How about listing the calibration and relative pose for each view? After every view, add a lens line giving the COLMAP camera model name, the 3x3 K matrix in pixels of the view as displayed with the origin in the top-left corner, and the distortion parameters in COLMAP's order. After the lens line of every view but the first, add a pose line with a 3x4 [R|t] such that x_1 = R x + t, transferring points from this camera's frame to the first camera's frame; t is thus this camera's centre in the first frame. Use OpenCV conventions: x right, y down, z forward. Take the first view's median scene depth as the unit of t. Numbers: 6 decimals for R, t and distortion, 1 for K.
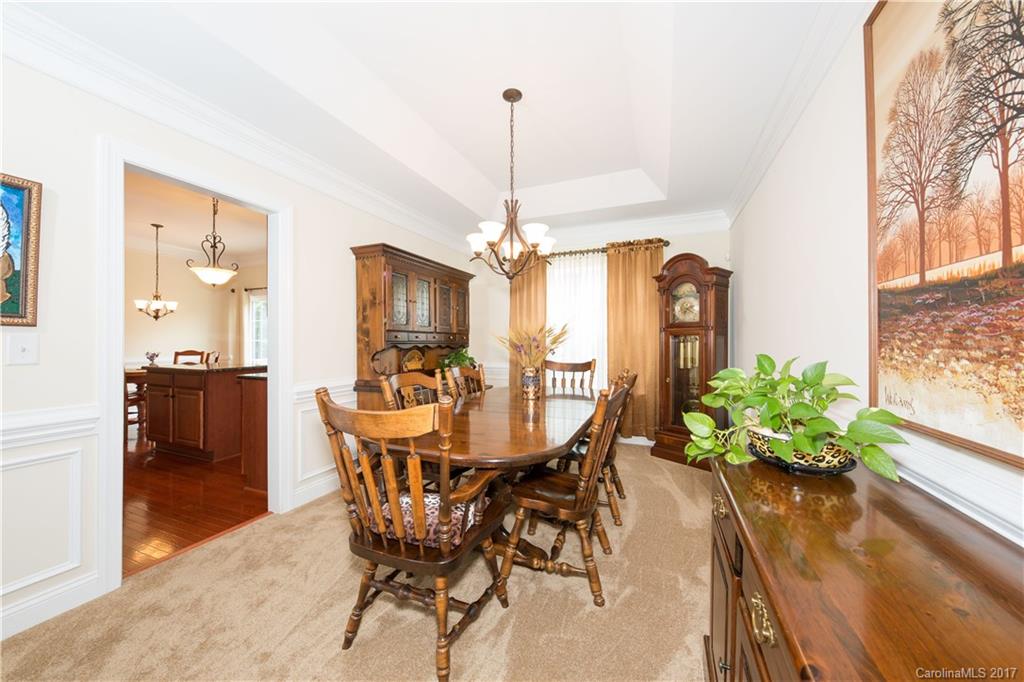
lens RADIAL K [[356.1, 0, 517.1], [0, 356.1, 337.2], [0, 0, 1]] dist [-0.001968, -0.000988]
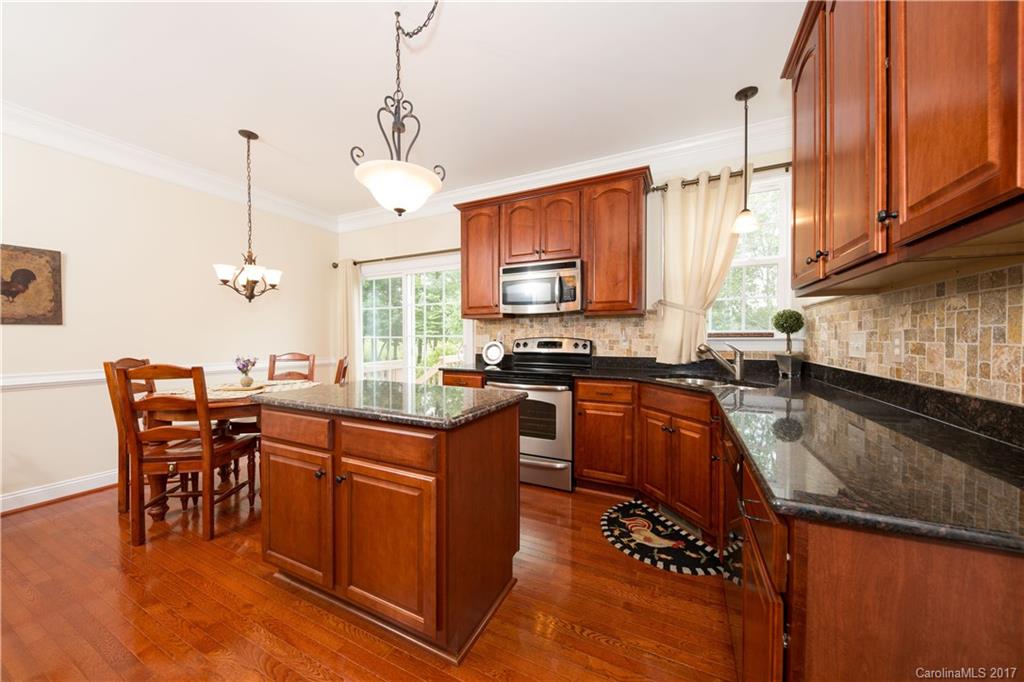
lens RADIAL K [[356.1, 0, 518.9], [0, 356.1, 339.6], [0, 0, 1]] dist [-0.001968, -0.000988]
pose [[0.997854, 0.003247, -0.065400, -0.559494], [-0.002387, 0.999910, 0.013226, 0.004775], [0.065437, -0.013042, 0.997771, 0.468597]]
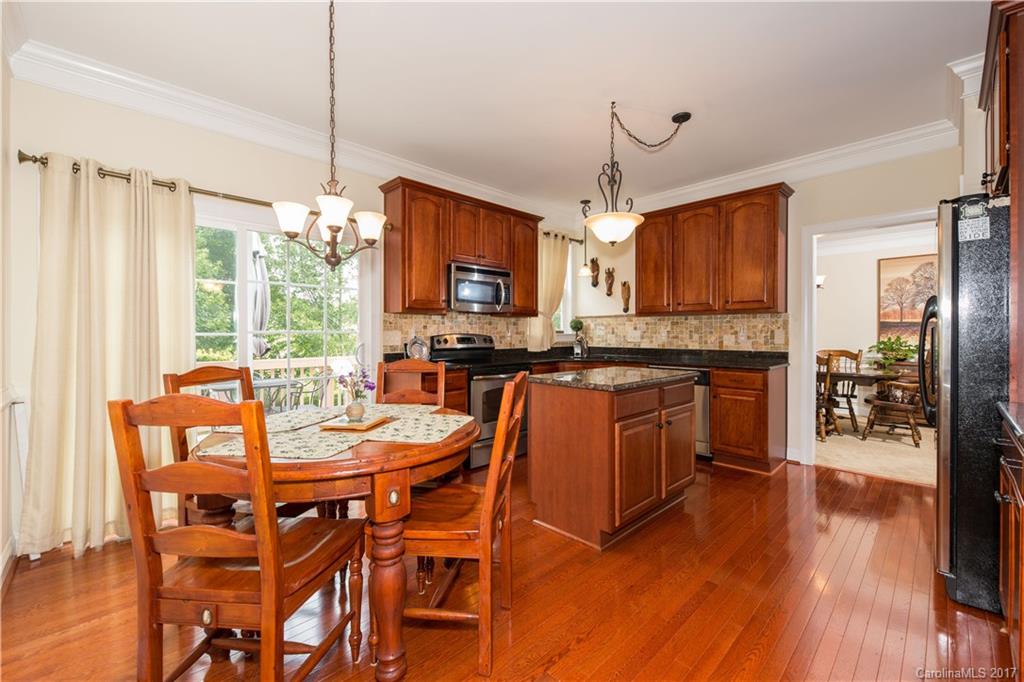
lens RADIAL K [[411.9, 0, 514.2], [0, 411.9, 336.3], [0, 0, 1]] dist [-0.001804, -0.000035]
pose [[0.403941, -0.002731, 0.914781, -1.309119], [-0.003427, 0.999984, 0.004499, 0.010308], [-0.914779, -0.004952, 0.403925, 0.724251]]
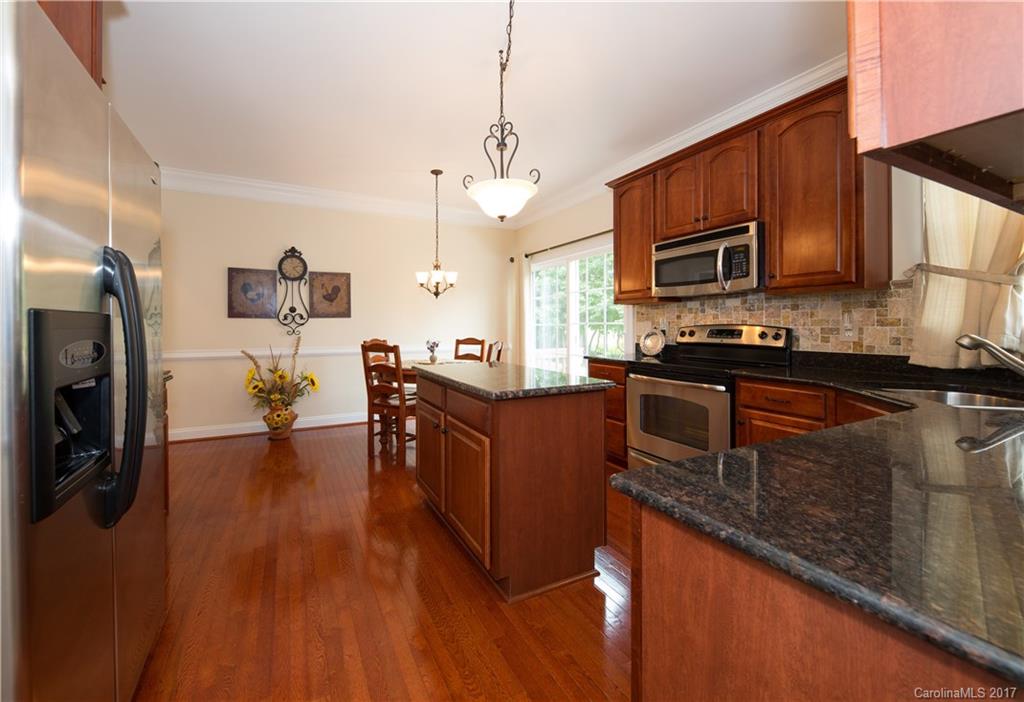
lens RADIAL K [[392.2, 0, 457.3], [0, 392.2, 321.5], [0, 0, 1]] dist [-0.002508, -0.000180]
pose [[0.710012, -0.005190, -0.704170, -0.411351], [0.005448, 0.999983, -0.001877, 0.003817], [0.704168, -0.002504, 0.710029, 0.452151]]
